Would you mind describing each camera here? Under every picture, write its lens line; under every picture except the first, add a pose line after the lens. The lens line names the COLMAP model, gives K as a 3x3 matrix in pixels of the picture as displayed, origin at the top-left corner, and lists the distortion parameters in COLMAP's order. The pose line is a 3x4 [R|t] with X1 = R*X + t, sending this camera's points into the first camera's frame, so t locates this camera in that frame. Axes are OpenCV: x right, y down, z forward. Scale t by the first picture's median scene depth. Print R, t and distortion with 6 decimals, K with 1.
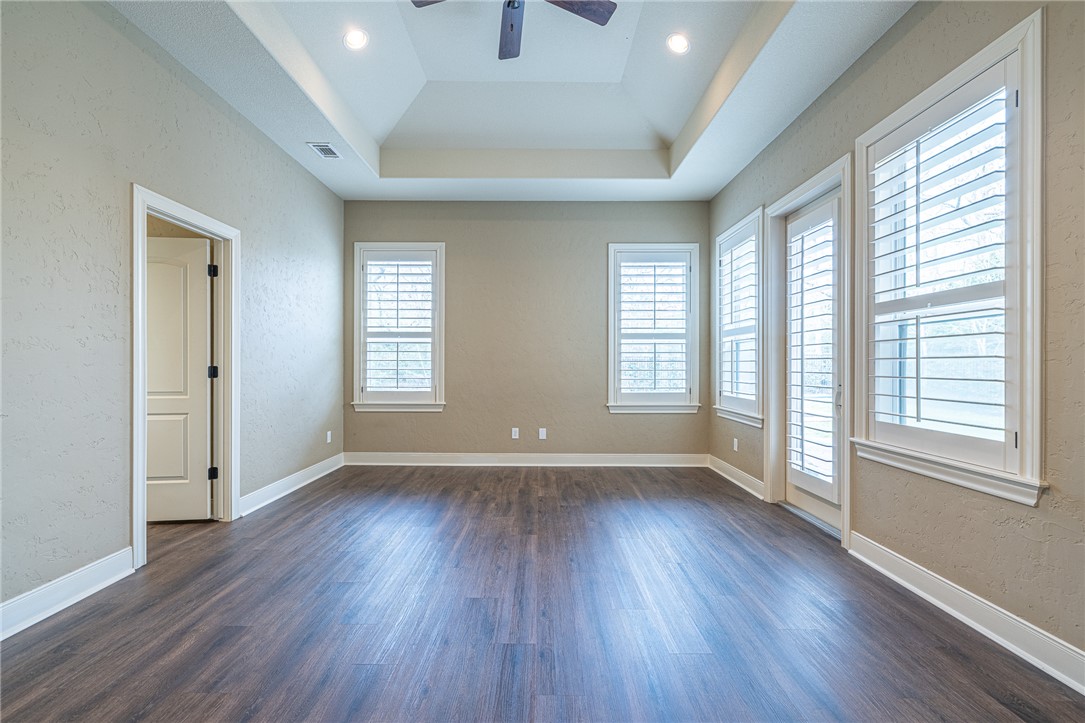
lens RADIAL K [[457.7, 0, 539.8], [0, 457.7, 363.0], [0, 0, 1]] dist [0.000897, 0.000093]
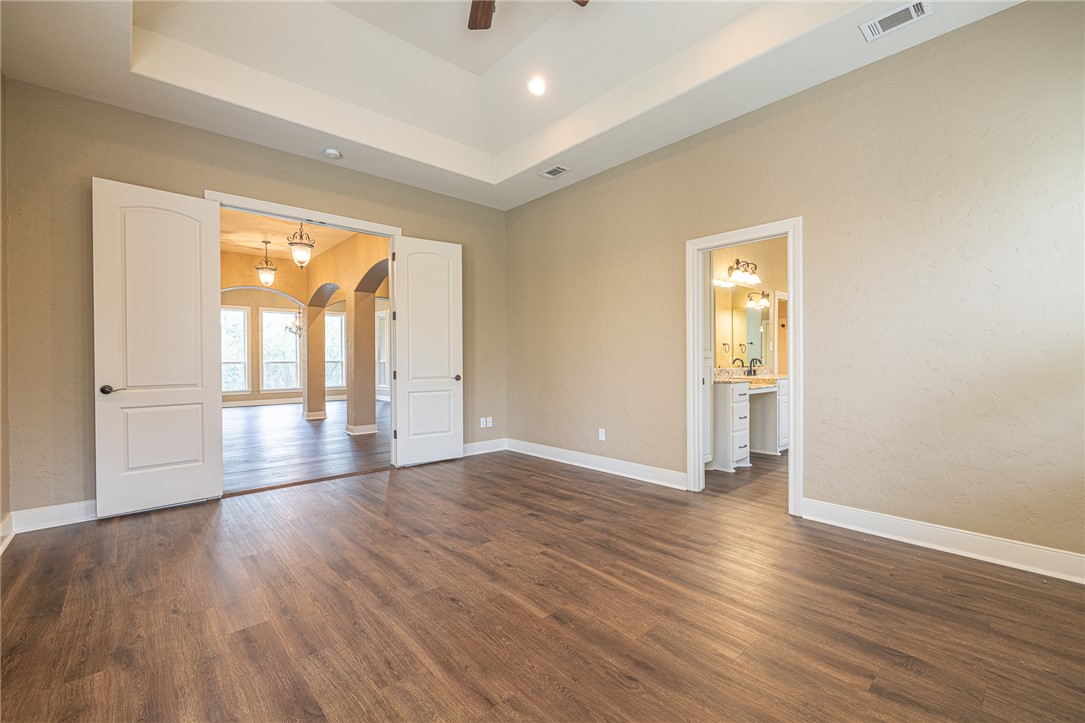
lens RADIAL K [[457.7, 0, 533.1], [0, 457.7, 362.0], [0, 0, 1]] dist [0.000897, 0.000093]
pose [[-0.750438, 0.006911, -0.660905, 0.418727], [0.005603, 0.999976, 0.004094, 0.007524], [0.660918, -0.000631, -0.750458, 1.435558]]
